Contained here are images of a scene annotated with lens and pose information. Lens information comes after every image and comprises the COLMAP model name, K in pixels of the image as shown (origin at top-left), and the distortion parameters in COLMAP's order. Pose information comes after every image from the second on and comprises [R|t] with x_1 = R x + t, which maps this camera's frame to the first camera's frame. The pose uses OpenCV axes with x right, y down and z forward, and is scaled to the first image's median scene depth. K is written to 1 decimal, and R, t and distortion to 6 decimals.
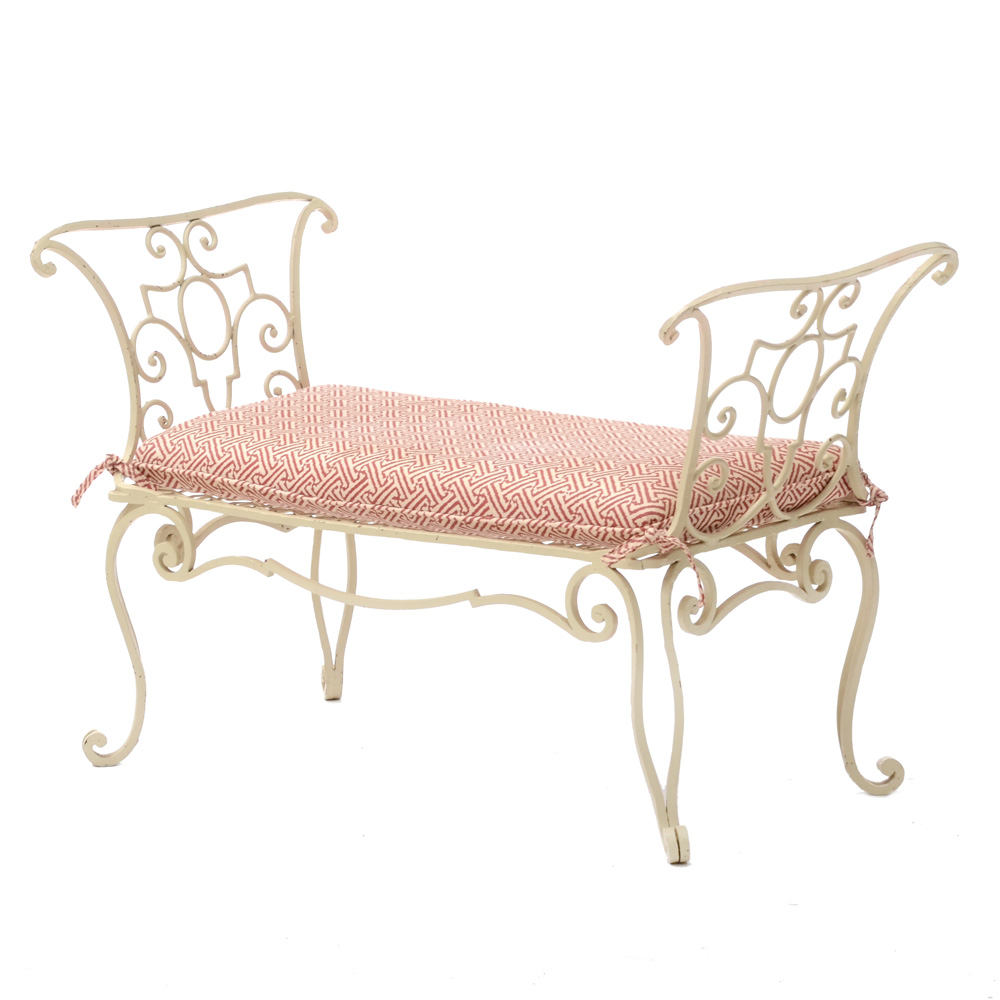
lens RADIAL K [[4494.2, 0, 416.1], [0, 4494.2, 498.3], [0, 0, 1]] dist [0.519517, 0.000000]
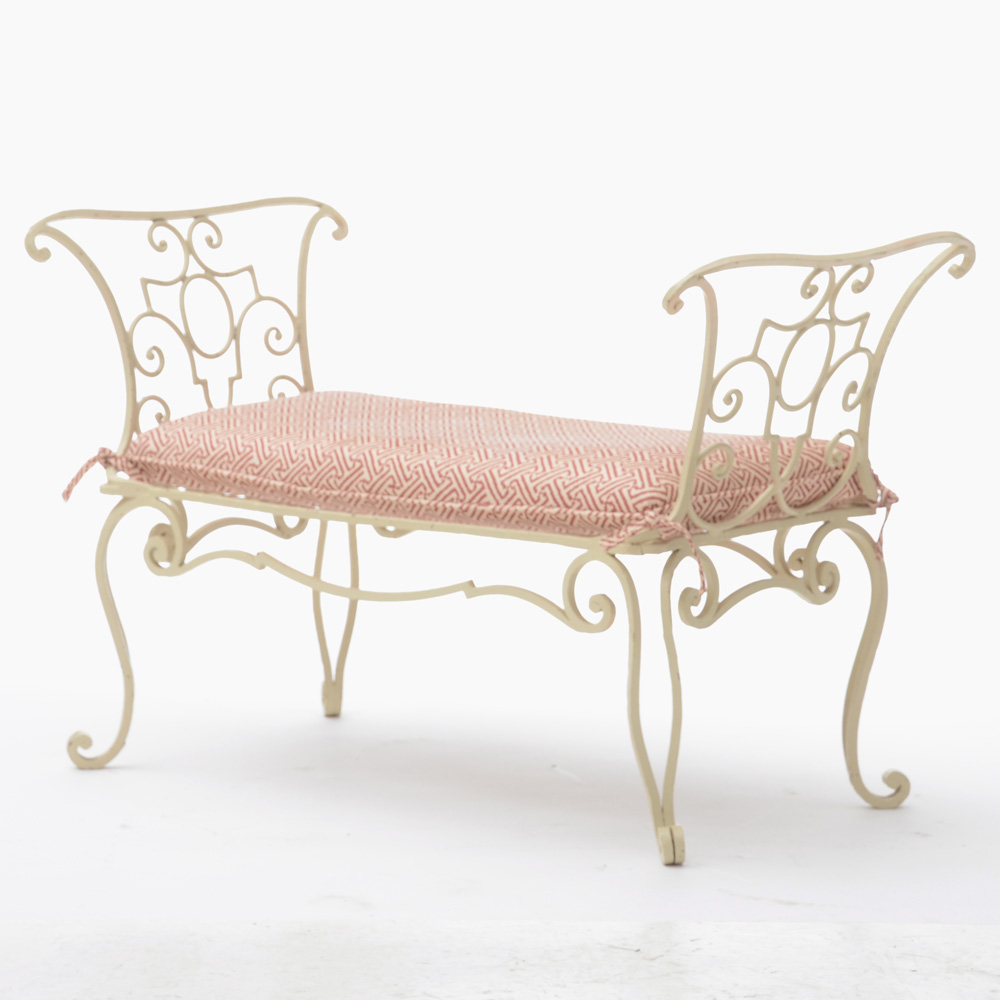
lens RADIAL K [[4045.9, 0, 518.2], [0, 4045.9, 525.5], [0, 0, 1]] dist [0.459232, 0.000000]
pose [[0.999722, 0.022618, 0.006661, 0.017276], [-0.022336, 0.998961, -0.039717, 0.042582], [-0.007552, 0.039557, 0.999189, 0.131100]]
